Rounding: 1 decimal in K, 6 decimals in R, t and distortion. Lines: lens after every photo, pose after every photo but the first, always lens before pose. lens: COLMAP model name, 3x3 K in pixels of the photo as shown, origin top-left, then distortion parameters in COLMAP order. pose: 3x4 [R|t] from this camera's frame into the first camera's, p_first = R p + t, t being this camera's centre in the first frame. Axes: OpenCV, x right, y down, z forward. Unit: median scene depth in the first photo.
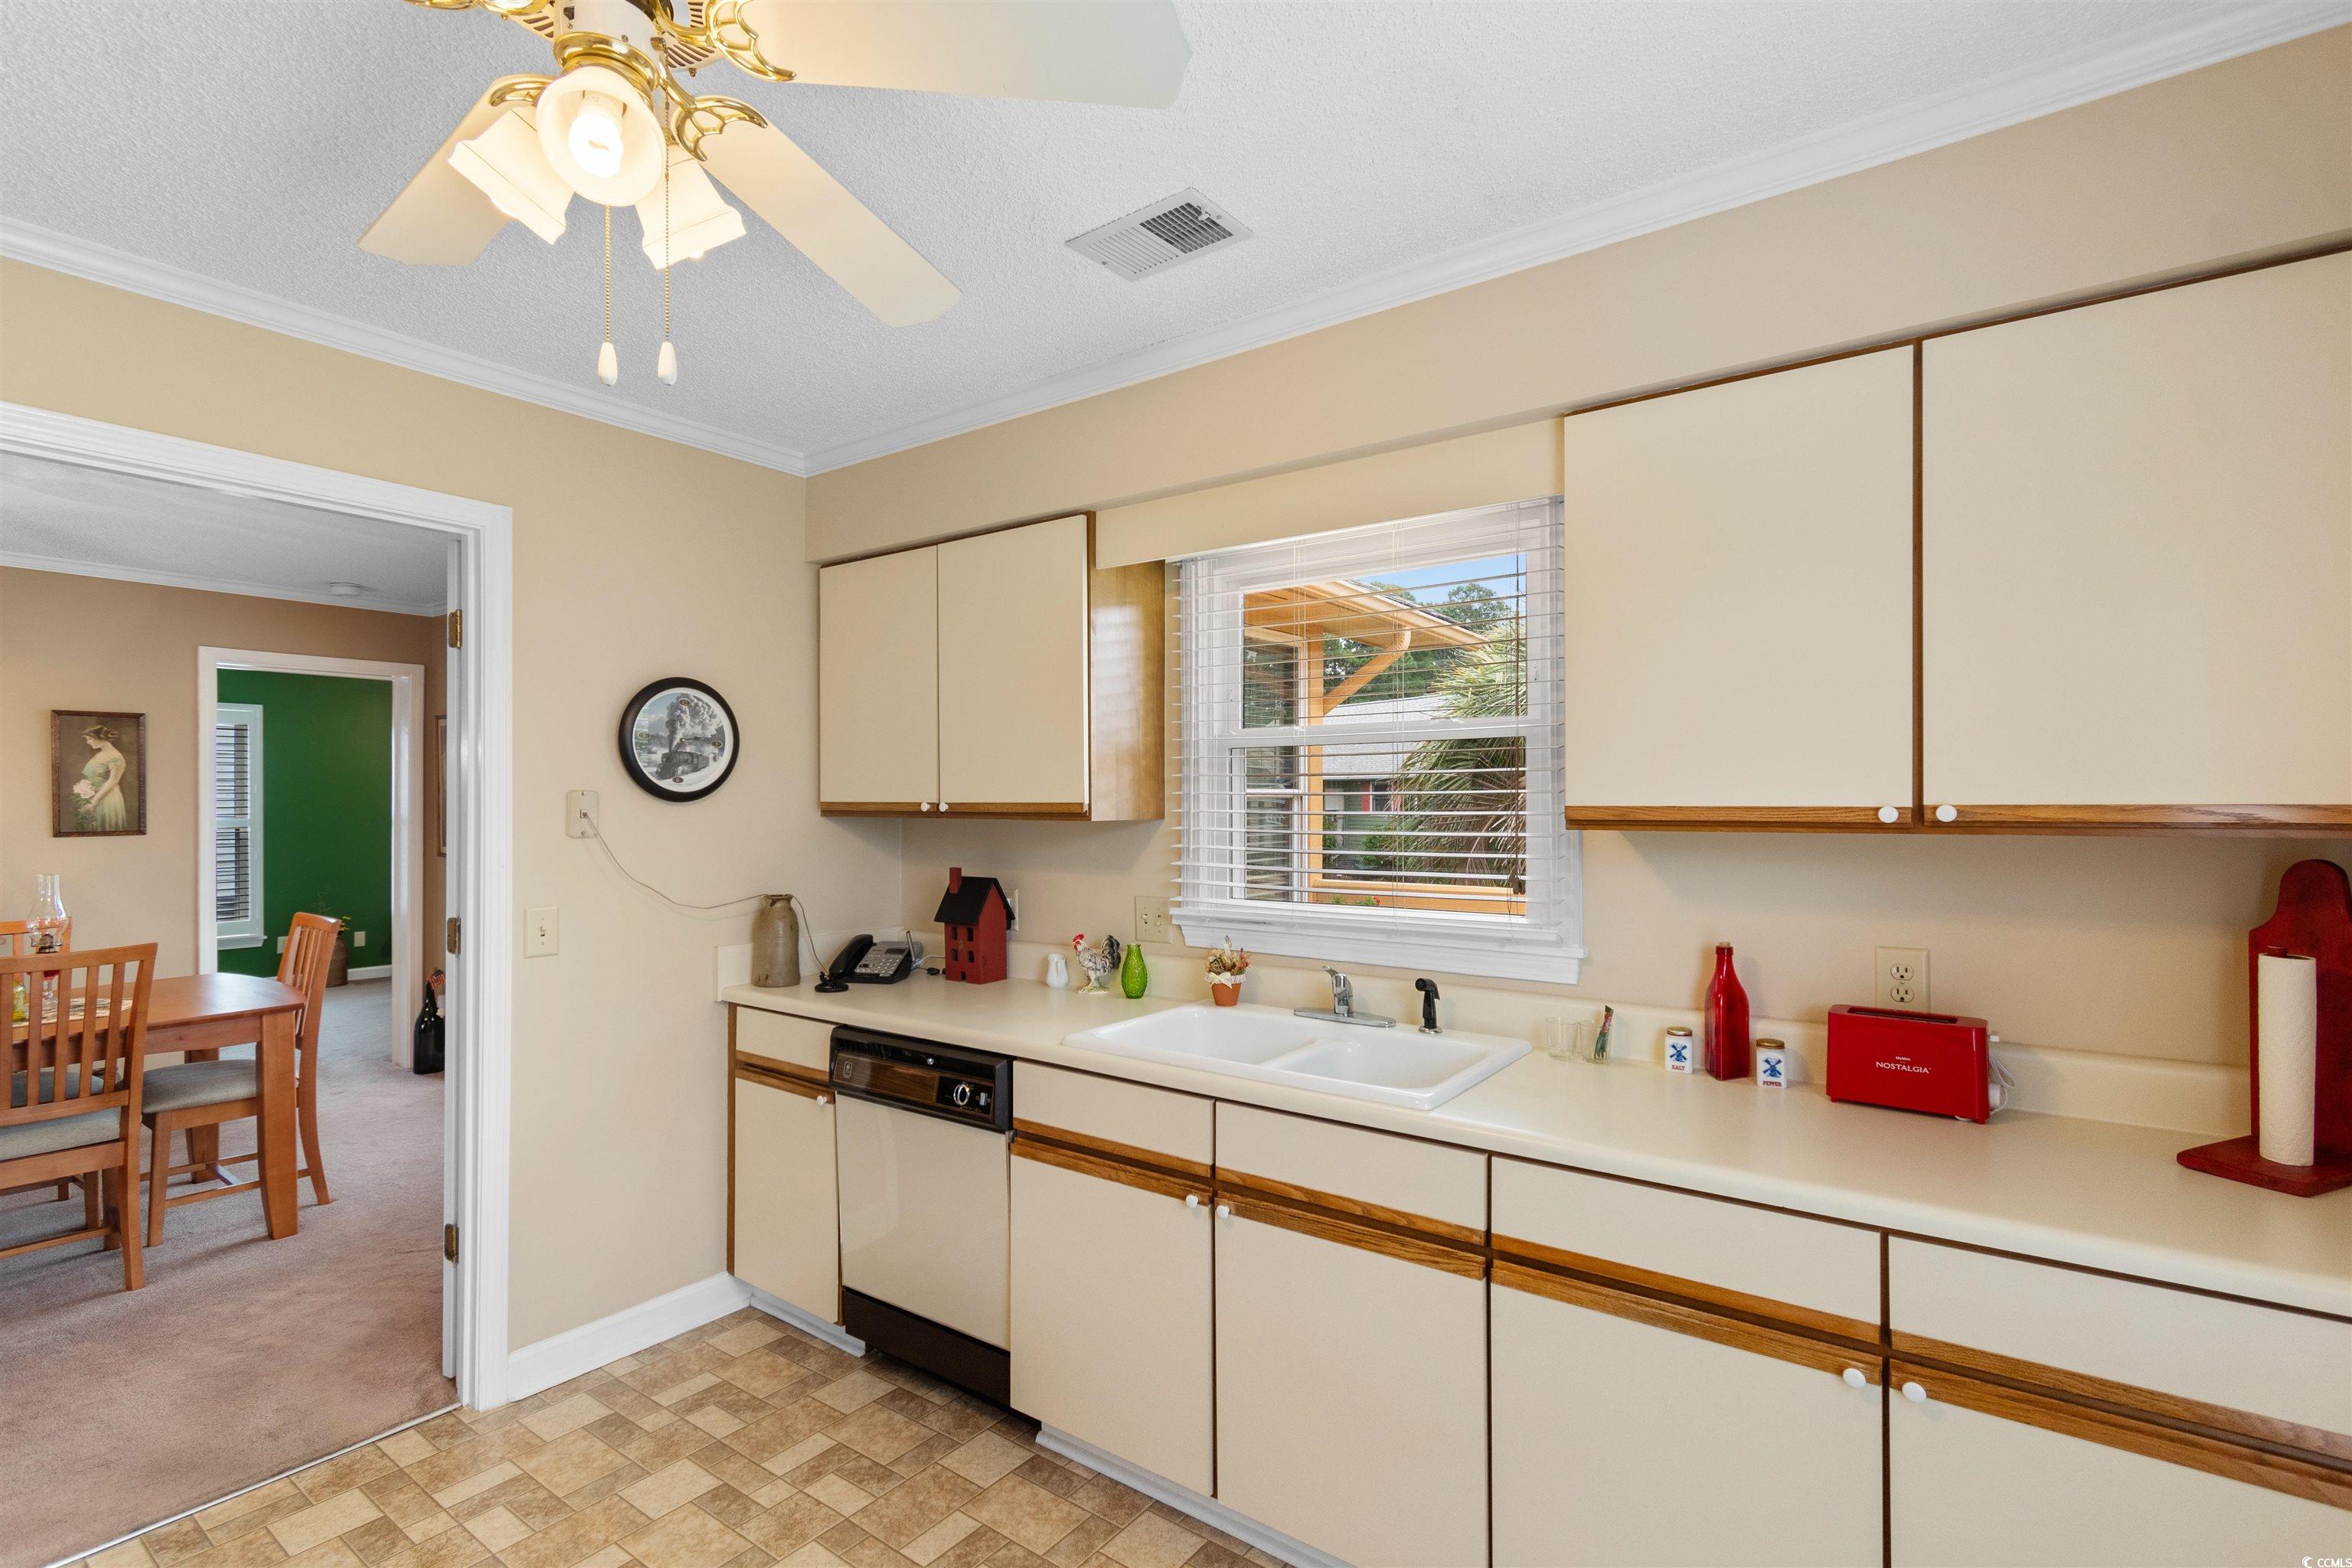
lens RADIAL K [[1045.2, 0, 1198.9], [0, 1045.2, 799.6], [0, 0, 1]] dist [0.004137, -0.002928]
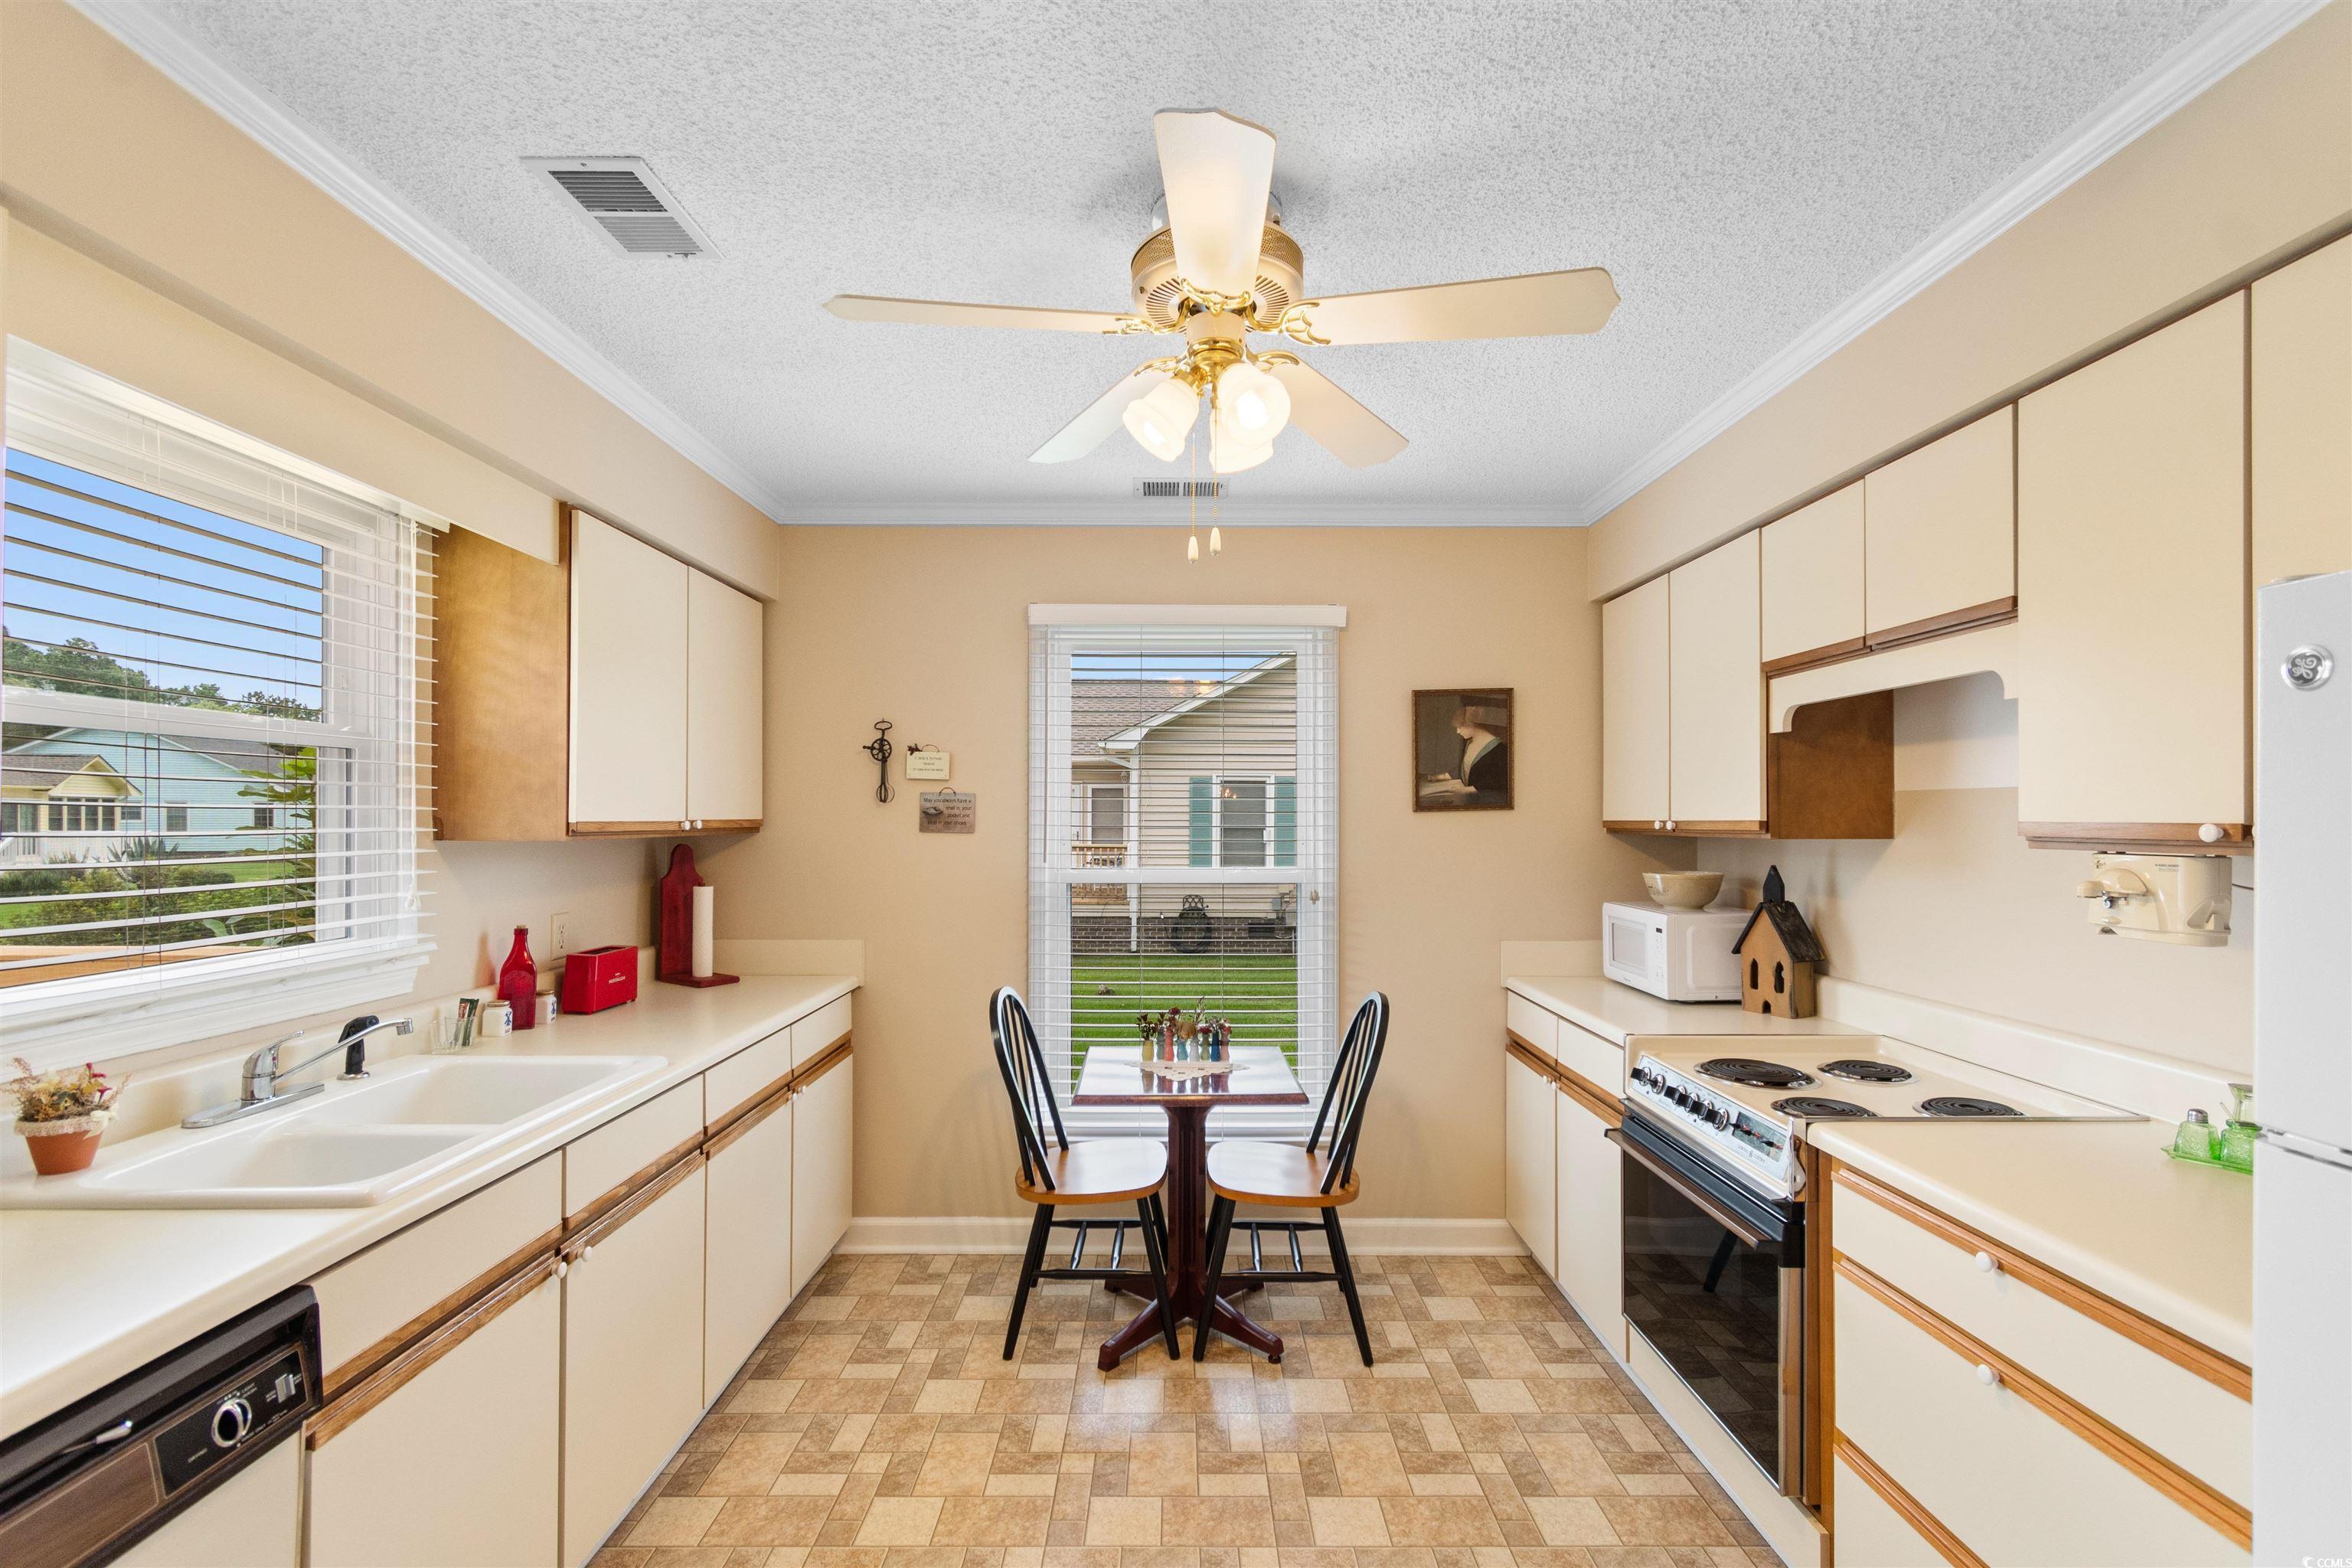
lens RADIAL K [[1045.2, 0, 1203.1], [0, 1045.2, 815.3], [0, 0, 1]] dist [0.004137, -0.002928]
pose [[-0.589747, -0.002022, 0.807585, -0.882264], [-0.009064, 0.999950, -0.004116, -0.000147], [-0.807537, -0.009747, -0.589737, 0.926632]]
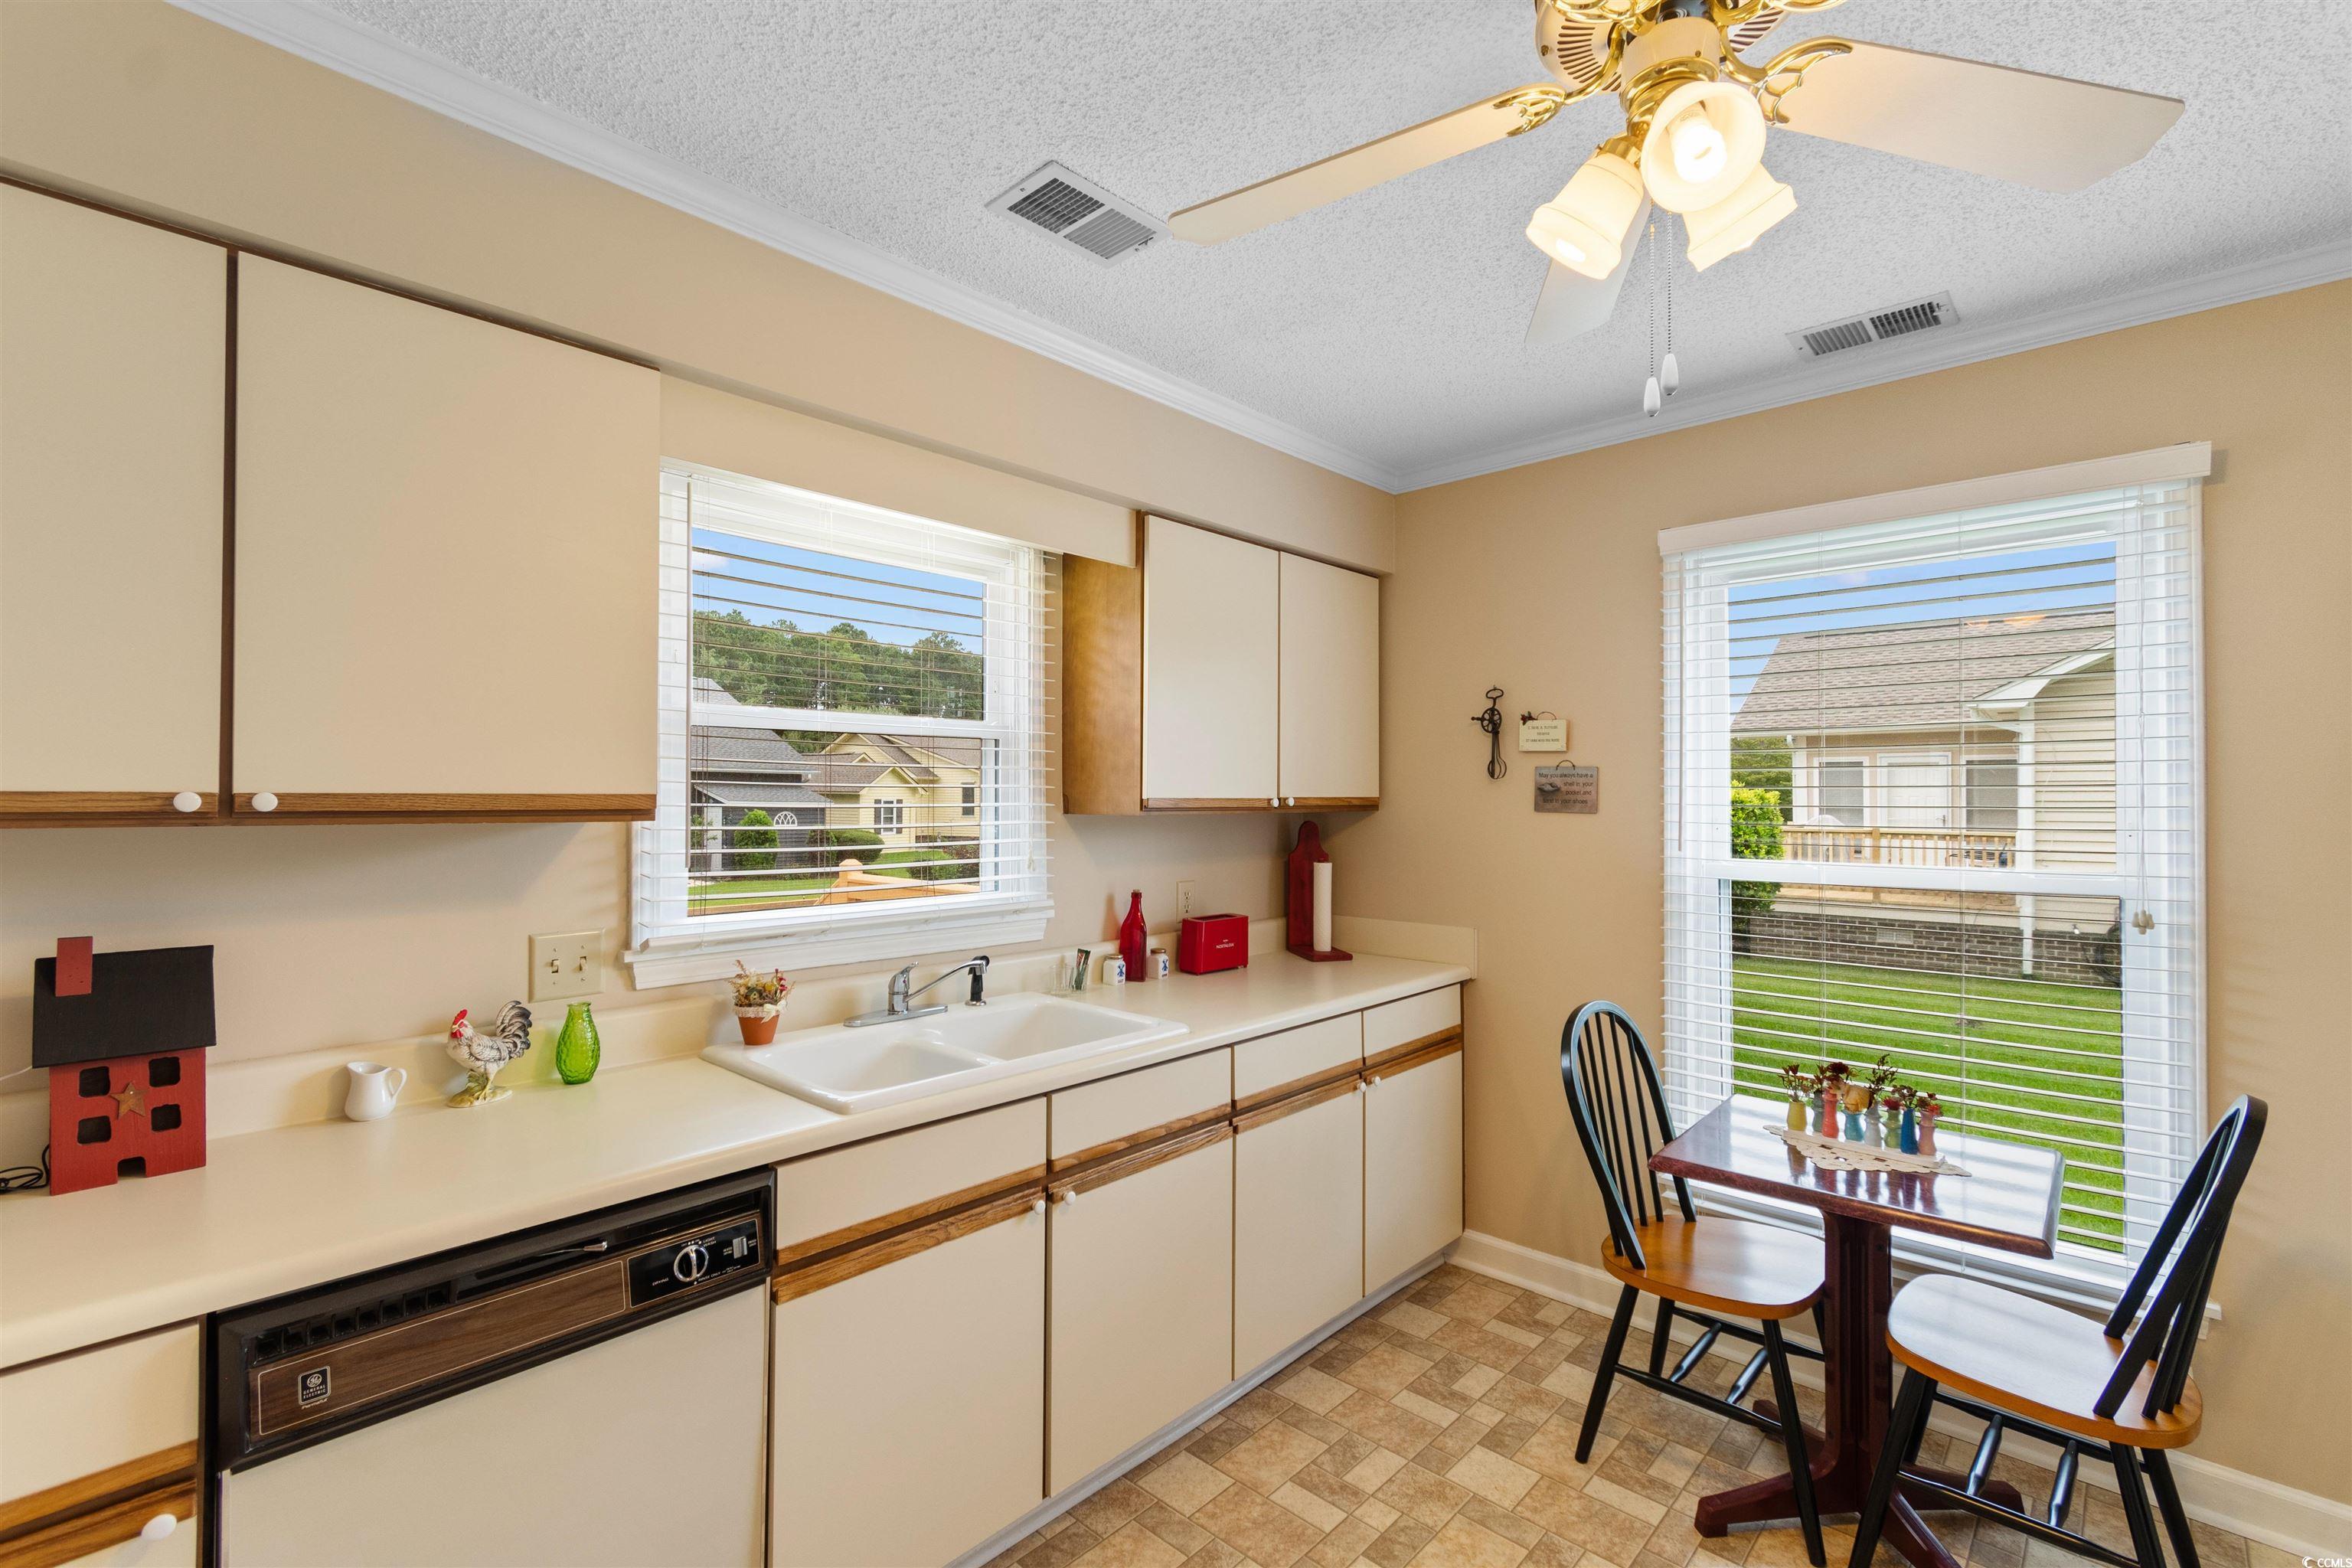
lens RADIAL K [[1045.2, 0, 1180.4], [0, 1045.2, 786.8], [0, 0, 1]] dist [0.004137, -0.002928]
pose [[0.139035, 0.007158, 0.990262, -0.803342], [-0.007413, 0.999953, -0.006187, 0.001831], [-0.990260, -0.006480, 0.139081, 0.629670]]
